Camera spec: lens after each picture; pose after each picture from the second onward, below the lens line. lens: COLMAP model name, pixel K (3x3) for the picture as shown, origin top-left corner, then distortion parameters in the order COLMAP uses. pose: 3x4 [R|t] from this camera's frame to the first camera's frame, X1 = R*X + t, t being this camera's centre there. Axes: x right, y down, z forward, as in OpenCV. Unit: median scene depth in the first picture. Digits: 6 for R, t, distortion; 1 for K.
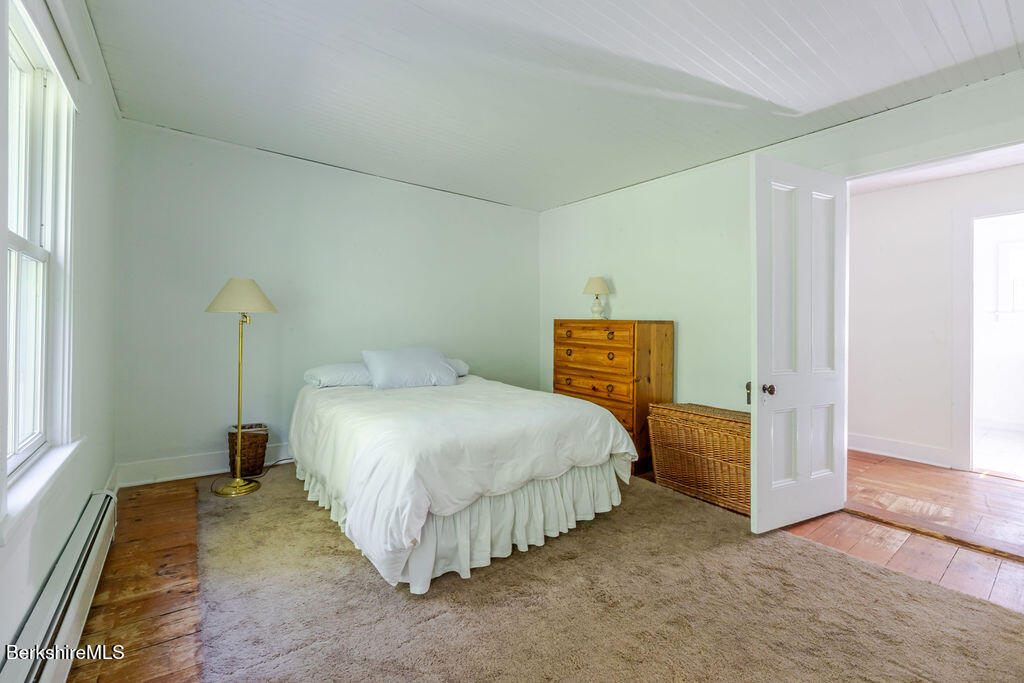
lens RADIAL K [[433.4, 0, 512.0], [0, 433.4, 341.5], [0, 0, 1]] dist [0.001200, 0.000414]
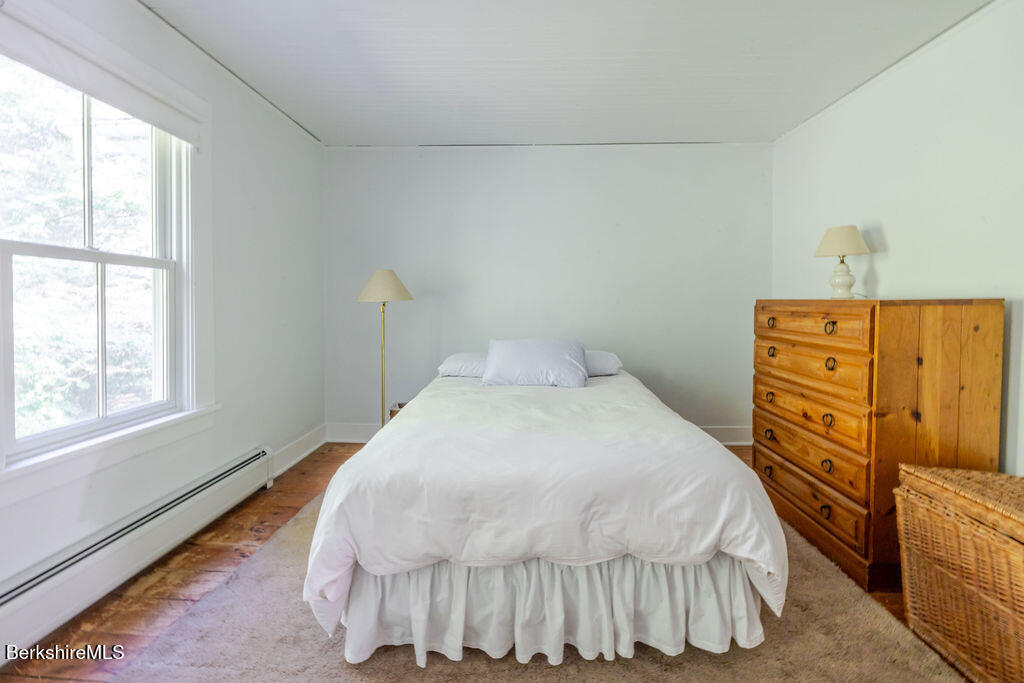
lens RADIAL K [[434.4, 0, 511.1], [0, 434.4, 329.0], [0, 0, 1]] dist [-0.001350, -0.000074]
pose [[0.783095, 0.020500, -0.621564, 0.263477], [-0.010041, 0.999743, 0.020322, -0.019718], [0.621821, -0.009673, 0.783100, 0.309465]]
